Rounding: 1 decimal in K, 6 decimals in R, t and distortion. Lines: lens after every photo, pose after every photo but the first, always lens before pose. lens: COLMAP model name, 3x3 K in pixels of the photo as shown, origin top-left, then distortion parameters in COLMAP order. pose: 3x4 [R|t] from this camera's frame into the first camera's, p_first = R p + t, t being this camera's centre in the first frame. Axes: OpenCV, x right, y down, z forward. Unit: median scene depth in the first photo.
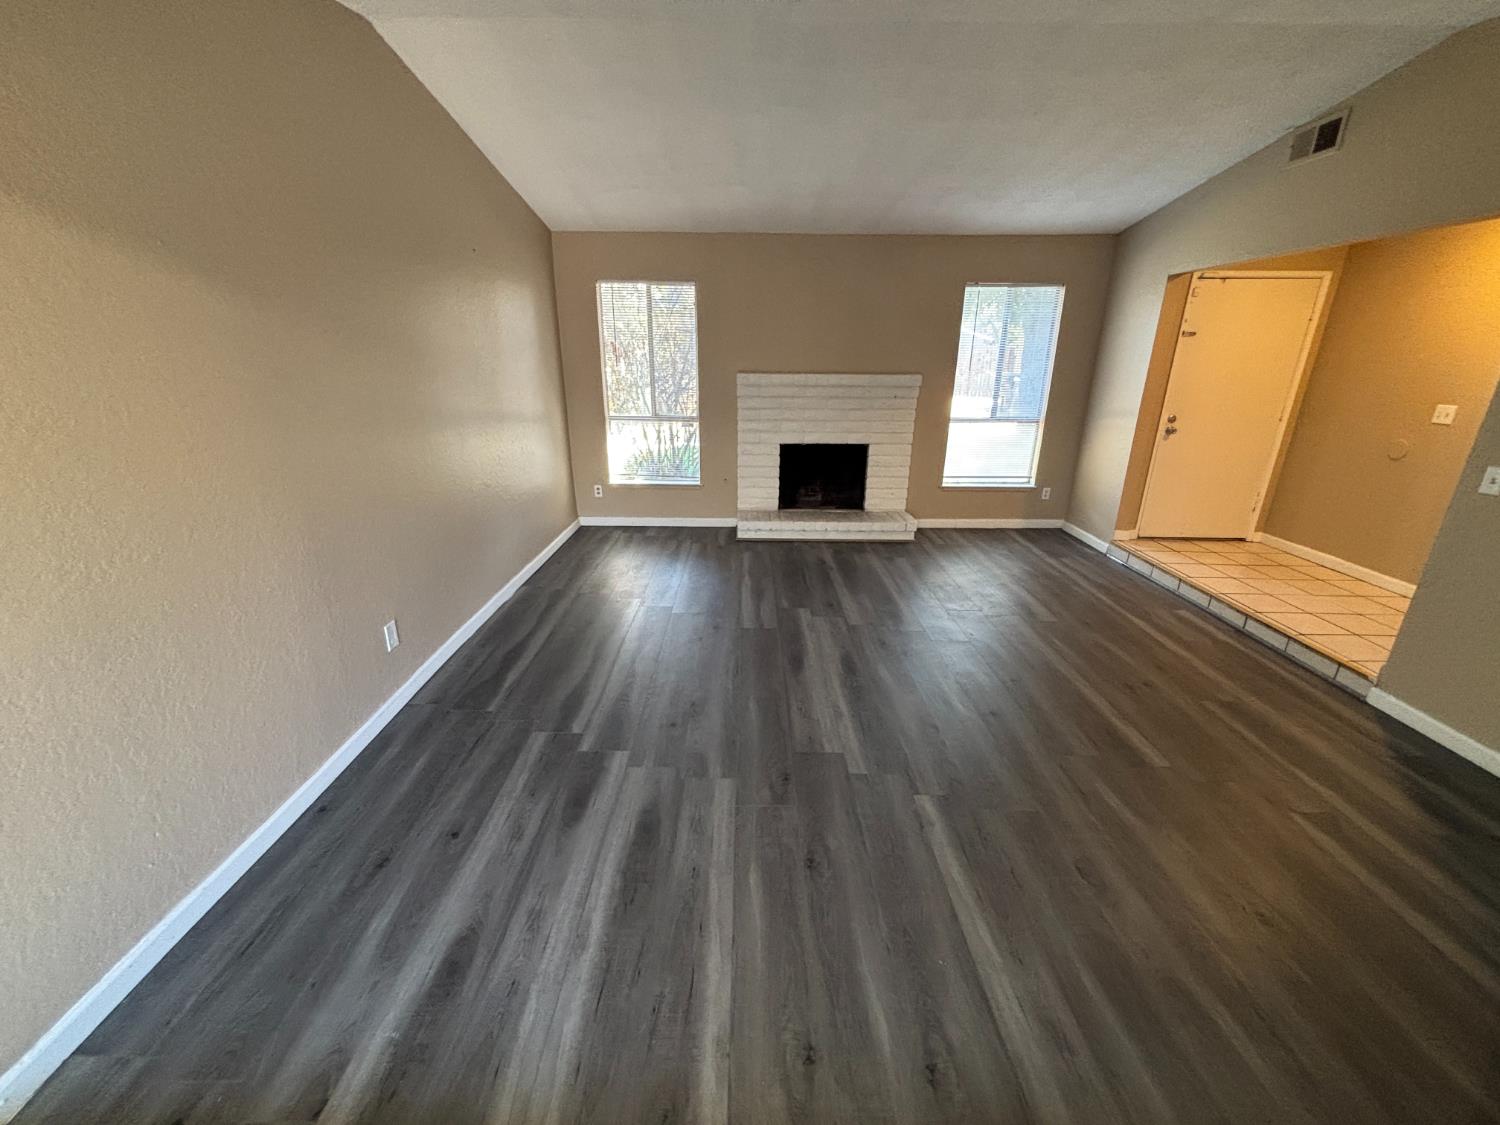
lens RADIAL K [[605.8, 0, 750.0], [0, 605.8, 562.5], [0, 0, 1]] dist [0.003789, 0.000450]
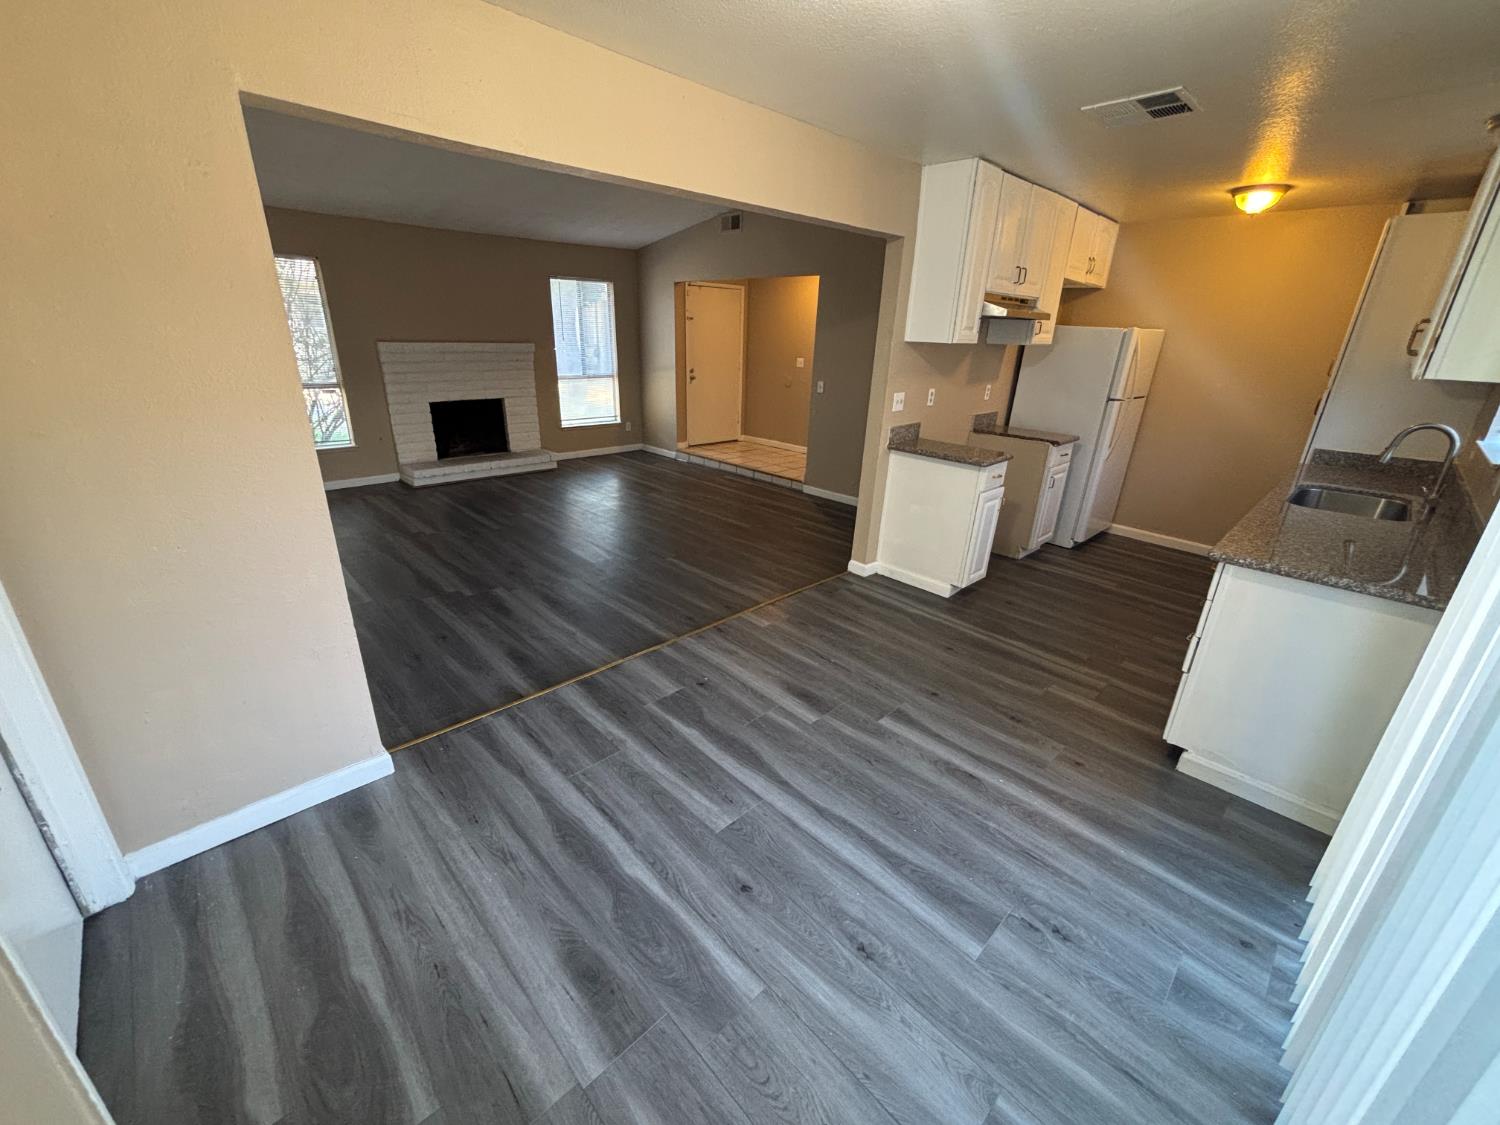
lens RADIAL K [[605.8, 0, 750.0], [0, 605.8, 562.5], [0, 0, 1]] dist [0.003789, 0.000450]
pose [[0.721307, -0.234833, 0.651590, -0.374722], [0.202140, 0.971185, 0.126247, 0.091065], [-0.662462, 0.040650, 0.747992, -0.308221]]
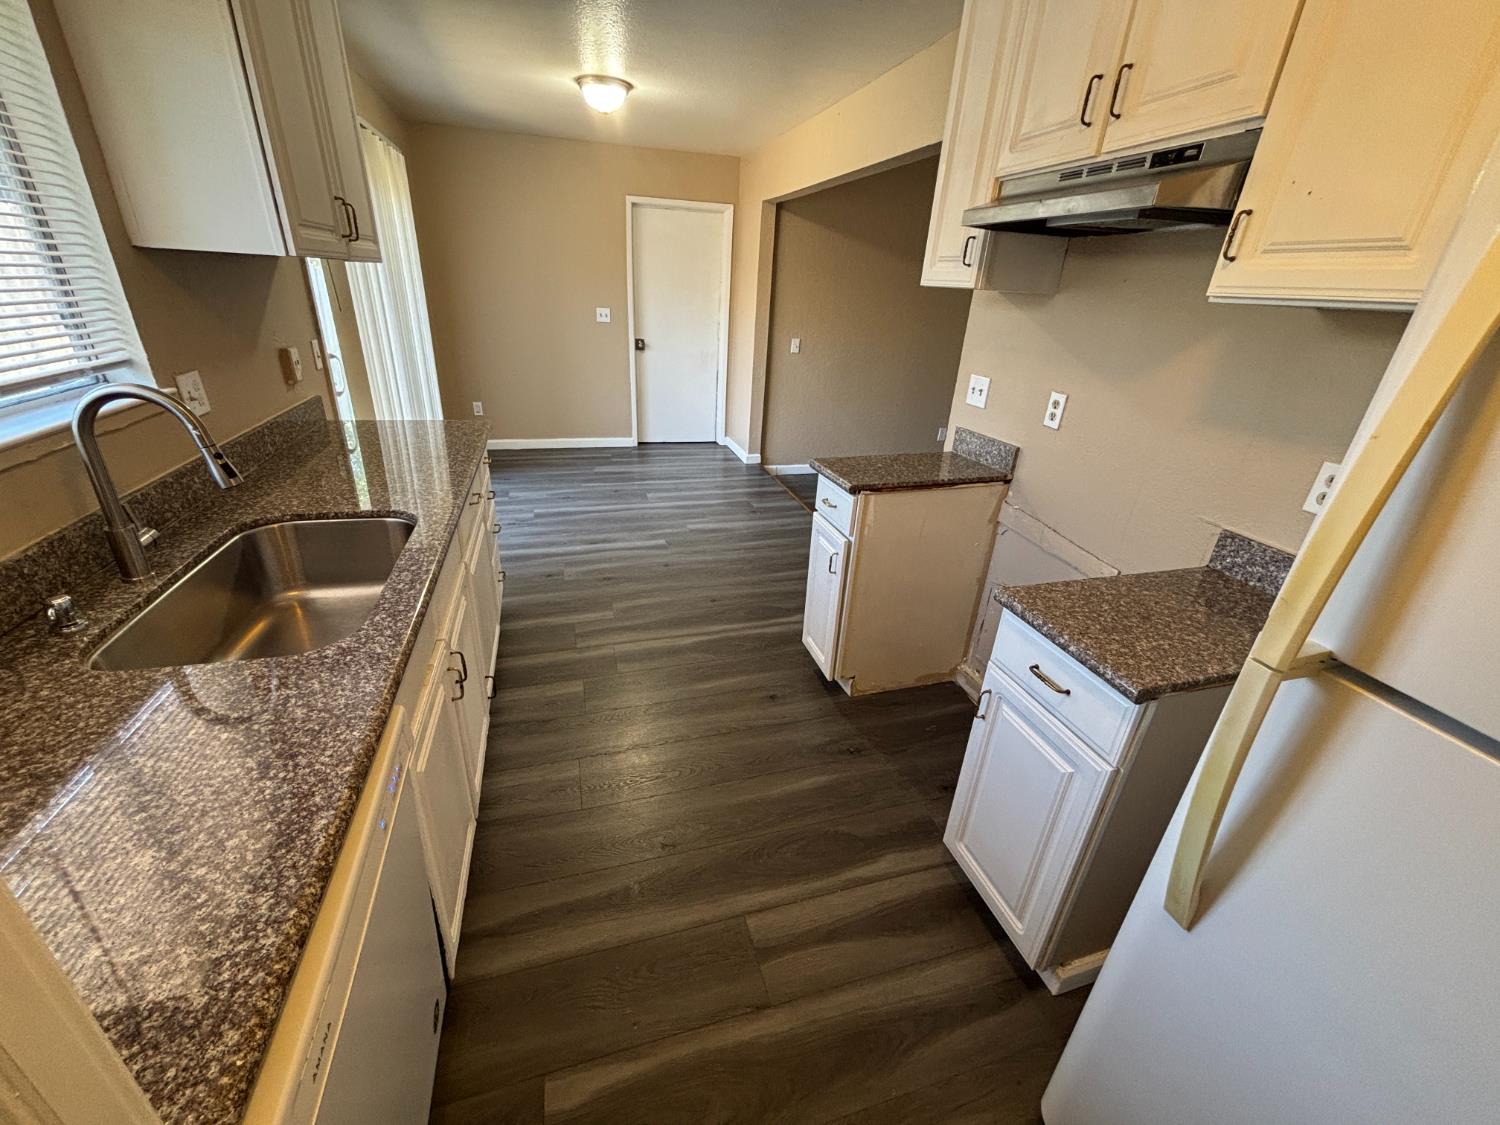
lens RADIAL K [[605.8, 0, 750.0], [0, 605.8, 562.5], [0, 0, 1]] dist [0.003789, 0.000450]
pose [[0.283913, 0.409251, -0.867126, 0.695692], [-0.374608, 0.879809, 0.292583, 0.075287], [0.882645, 0.241764, 0.403098, -0.192819]]
